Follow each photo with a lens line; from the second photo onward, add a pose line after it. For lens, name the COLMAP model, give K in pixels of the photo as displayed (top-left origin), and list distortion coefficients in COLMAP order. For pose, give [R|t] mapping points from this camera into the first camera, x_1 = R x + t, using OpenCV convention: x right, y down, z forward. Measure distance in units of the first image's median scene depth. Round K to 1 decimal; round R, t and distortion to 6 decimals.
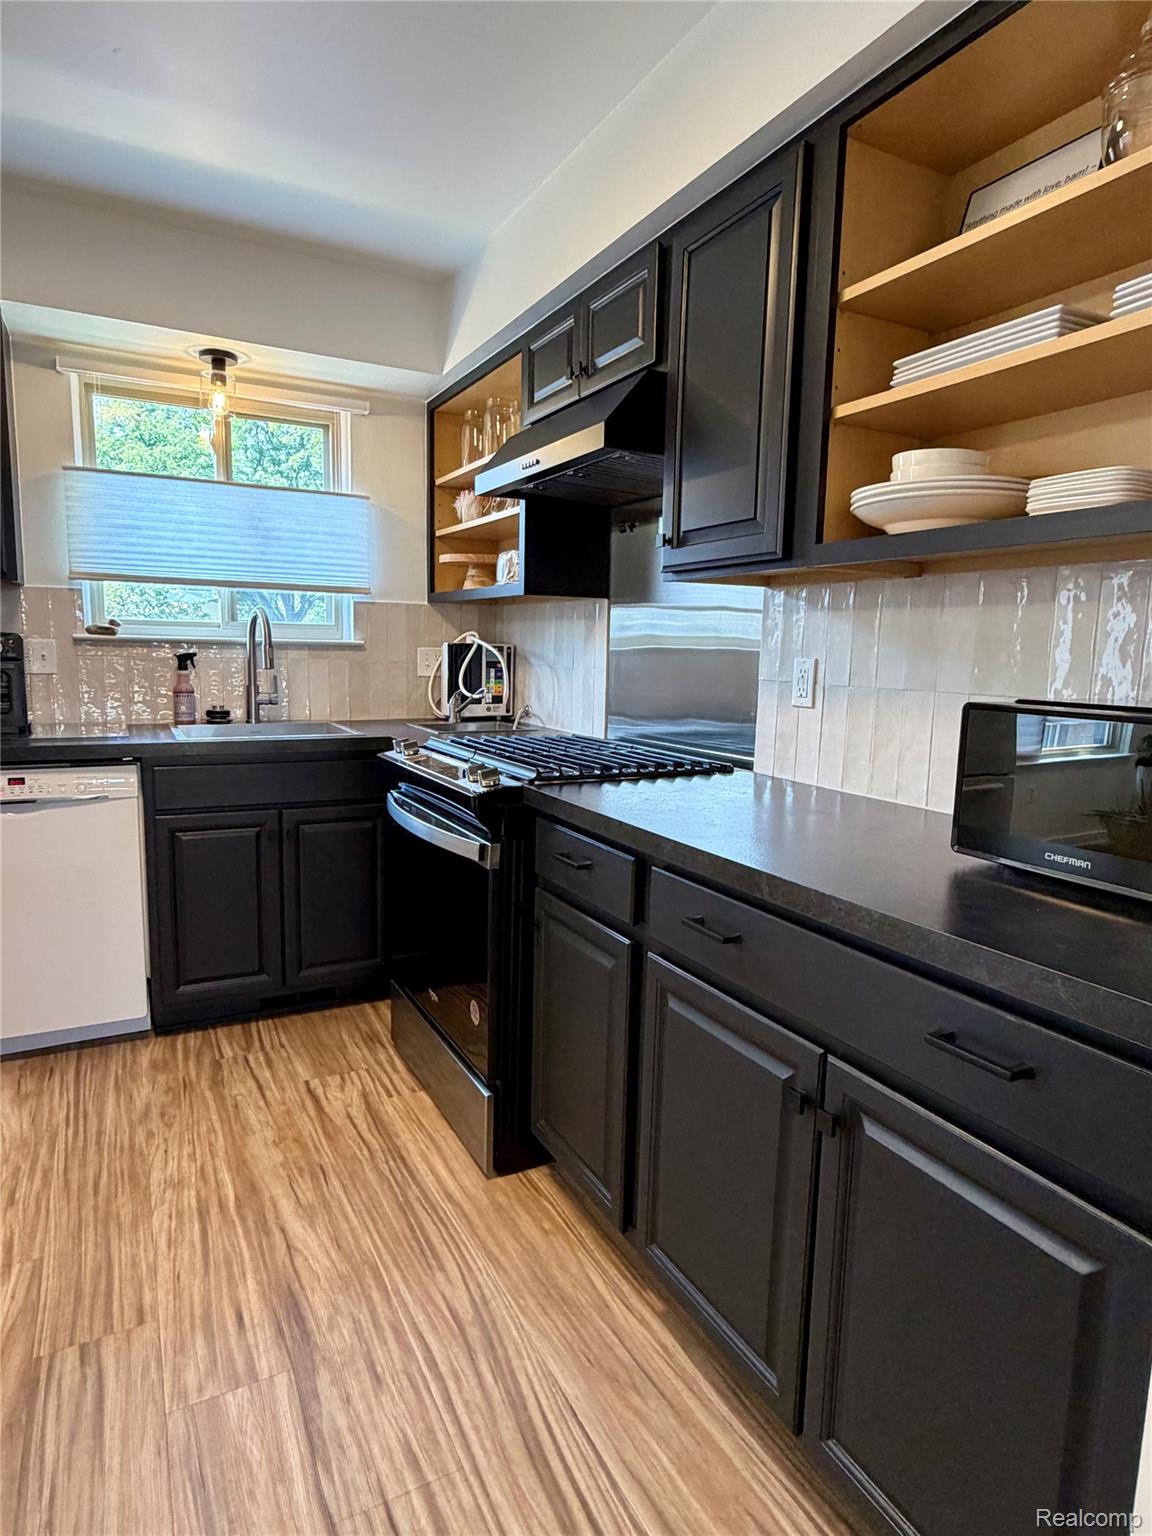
lens RADIAL K [[865.2, 0, 569.0], [0, 865.2, 769.2], [0, 0, 1]] dist [-0.004590, 0.000919]
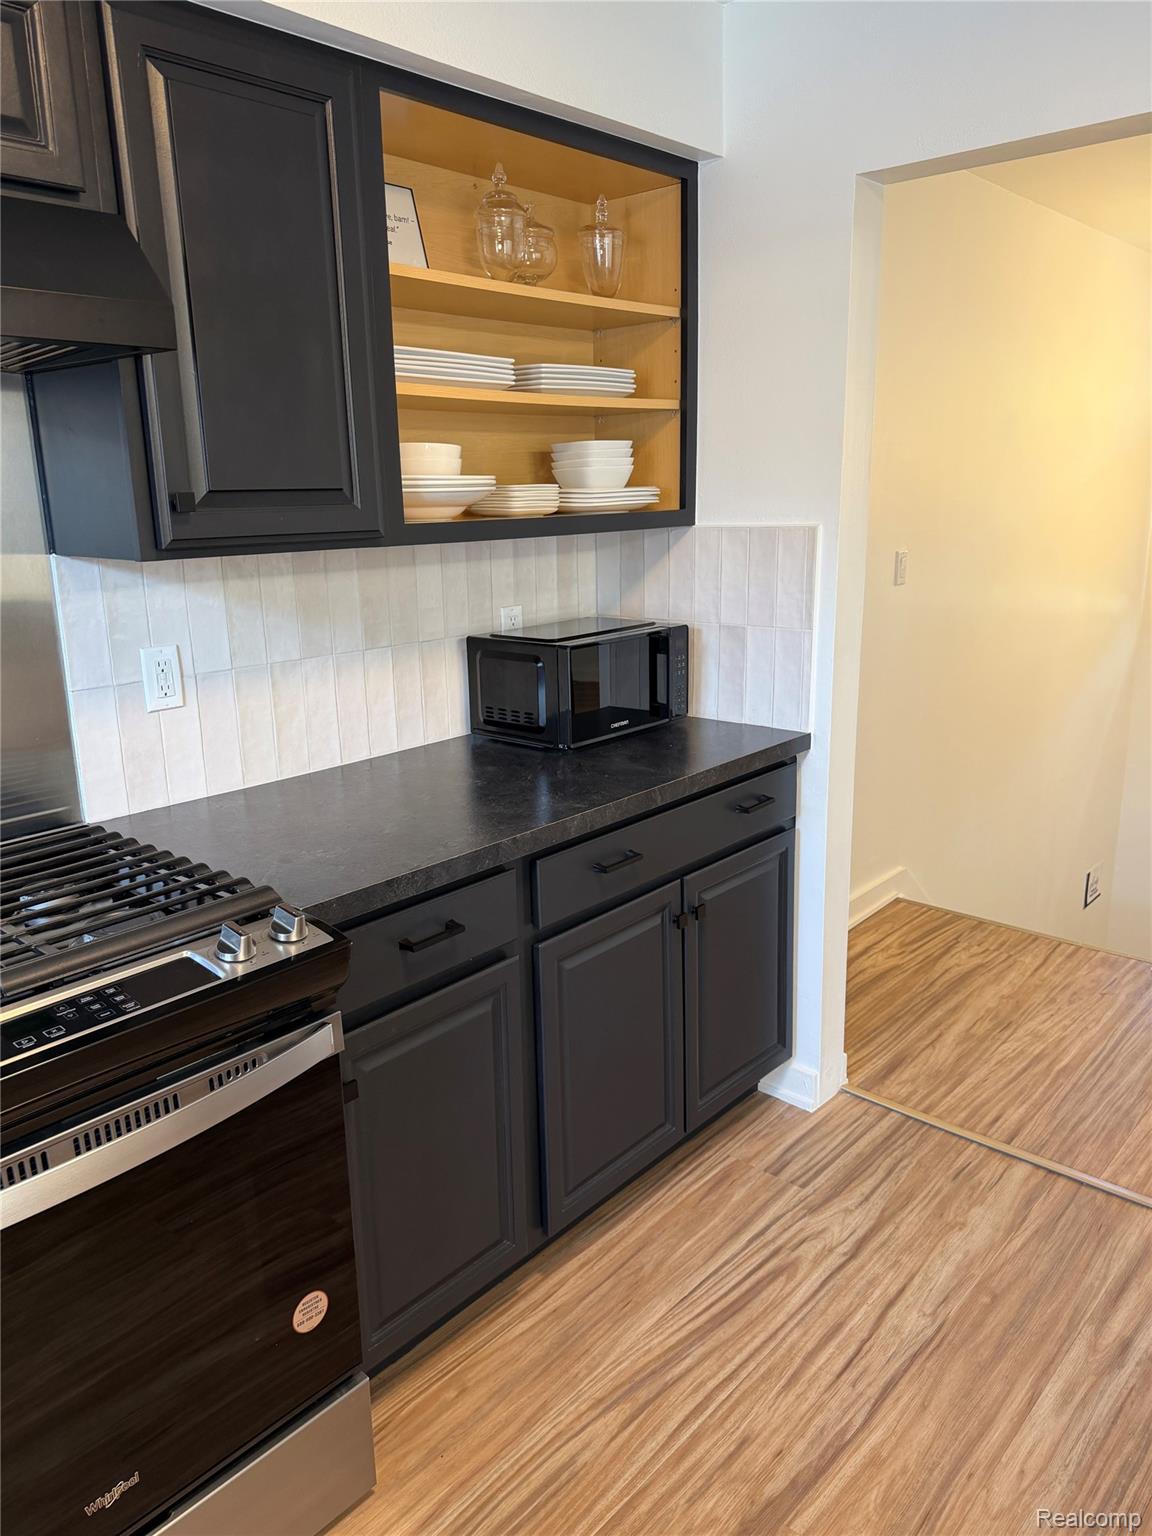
lens RADIAL K [[1121.9, 0, 585.0], [0, 1121.9, 772.6], [0, 0, 1]] dist [0.042207, -0.045437]
pose [[-0.356653, -0.249103, 0.900415, -0.792132], [0.140823, 0.938450, 0.315405, -0.287083], [-0.923562, 0.239289, -0.299622, 0.982733]]
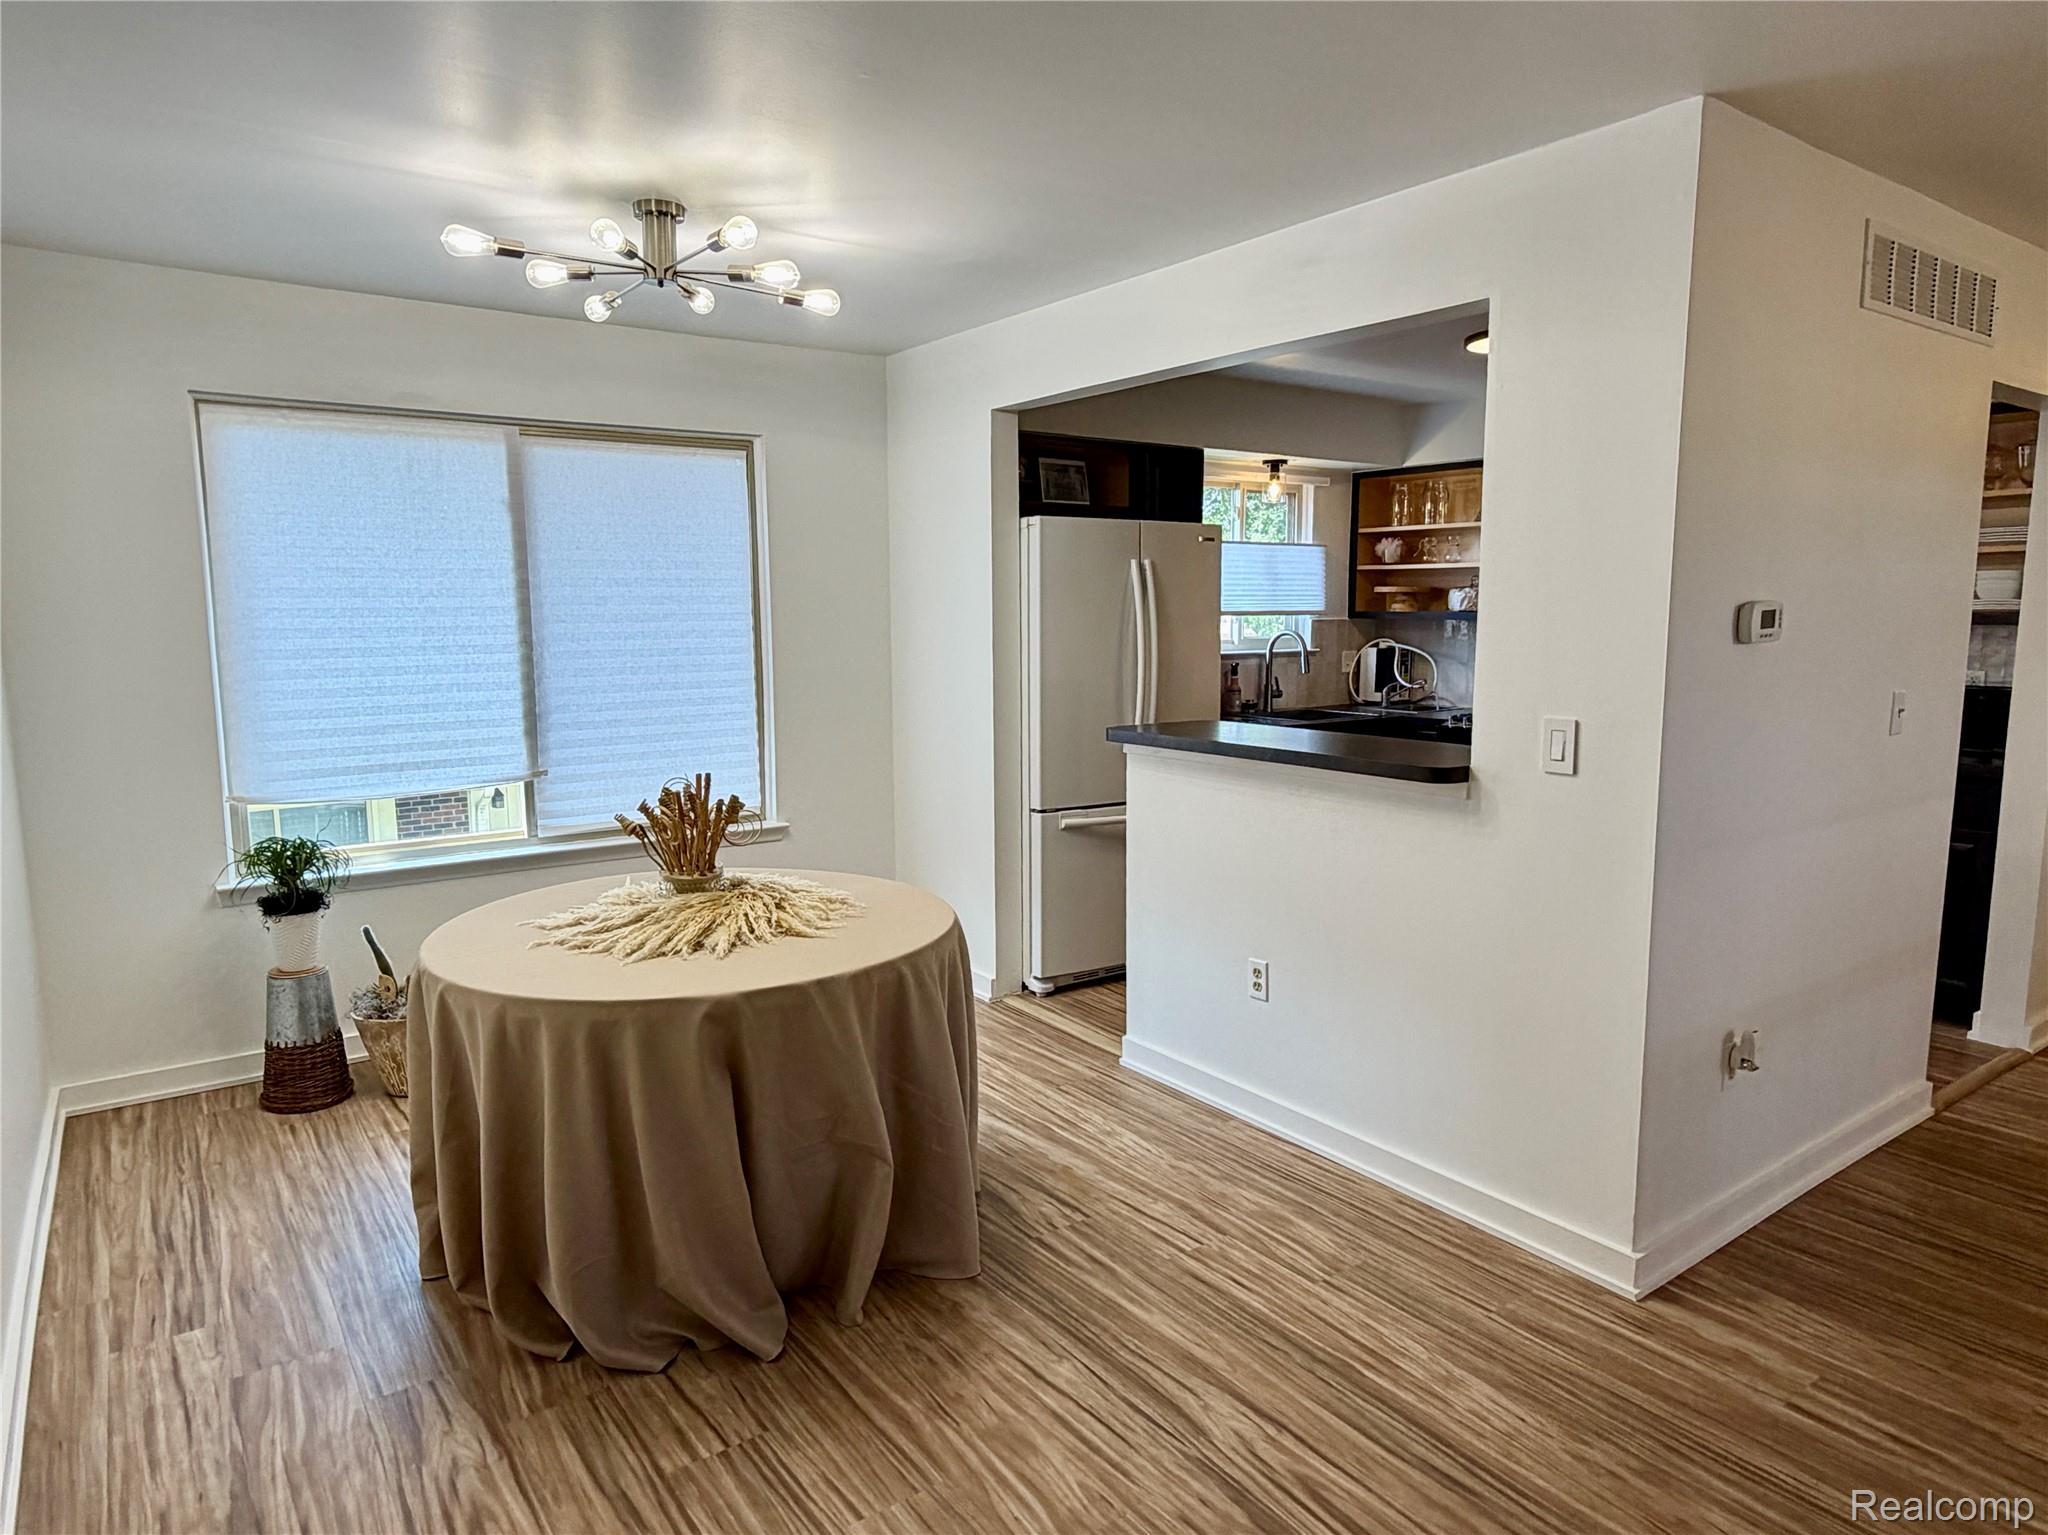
lens RADIAL K [[1248.0, 0, 1027.4], [0, 1248.0, 767.1], [0, 0, 1]] dist [0.002372, 0.003601]
pose [[0.989383, -0.045899, 0.137891, -1.622675], [0.047372, 0.998850, -0.007420, 0.050842], [-0.137391, 0.013874, 0.990420, -1.473962]]
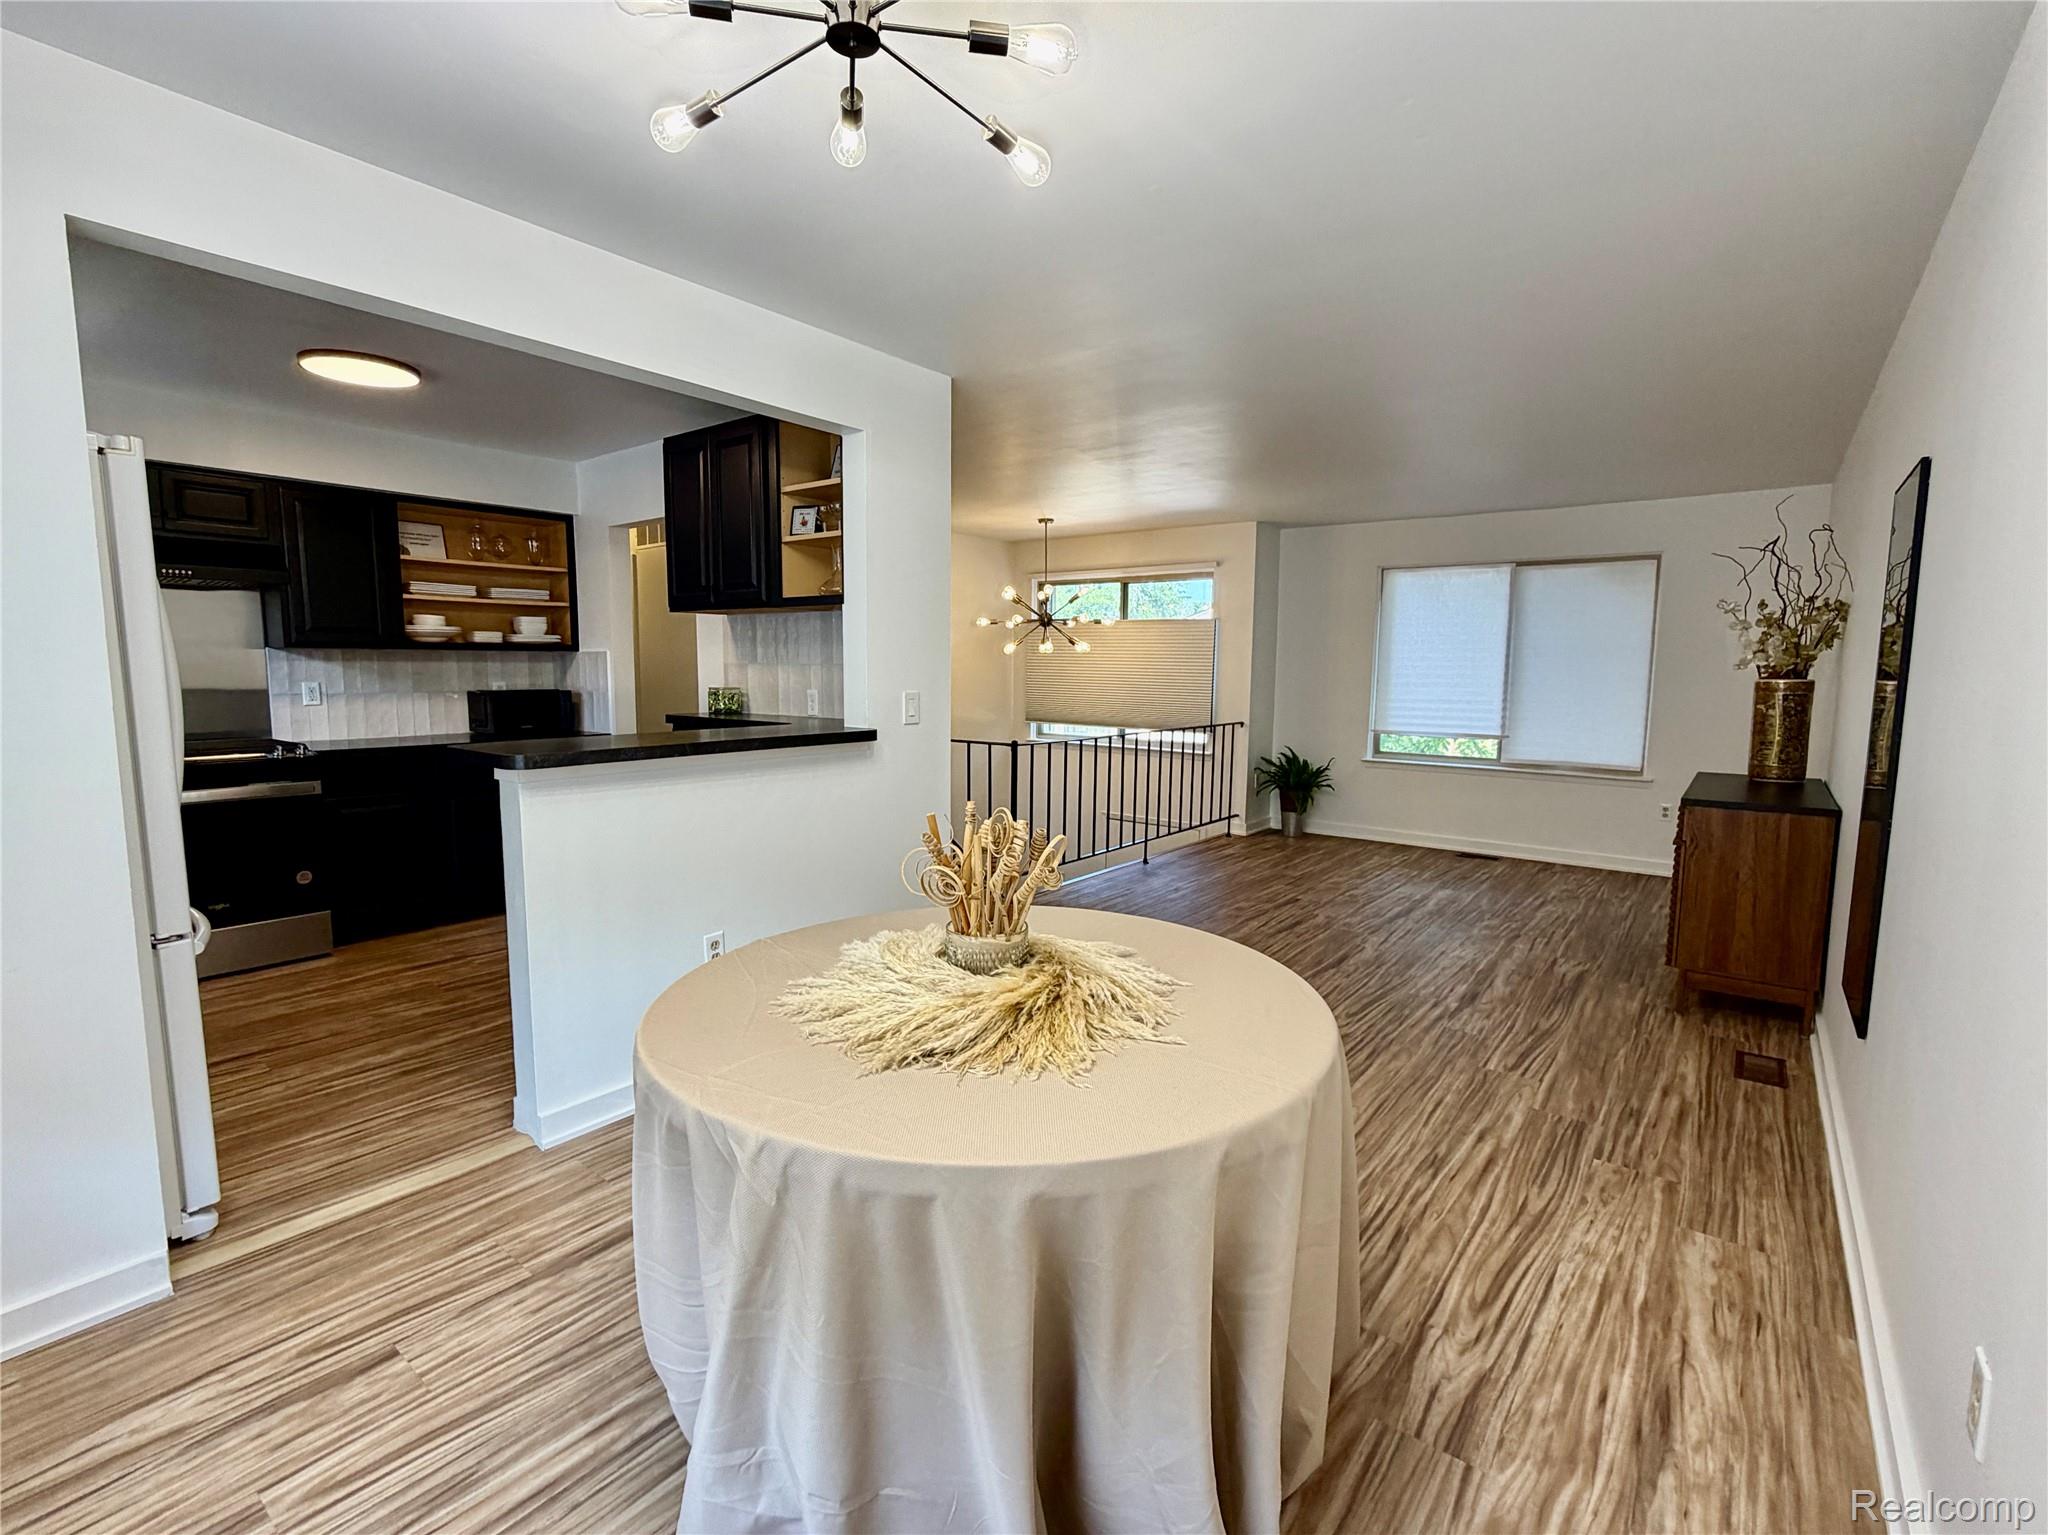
lens RADIAL K [[921.1, 0, 1028.4], [0, 921.1, 765.5], [0, 0, 1]] dist [-0.000115, -0.000178]
pose [[-0.410135, -0.123434, 0.903633, -2.560824], [0.114660, 0.975959, 0.185354, -0.147487], [-0.904789, 0.179631, -0.386122, 0.309915]]
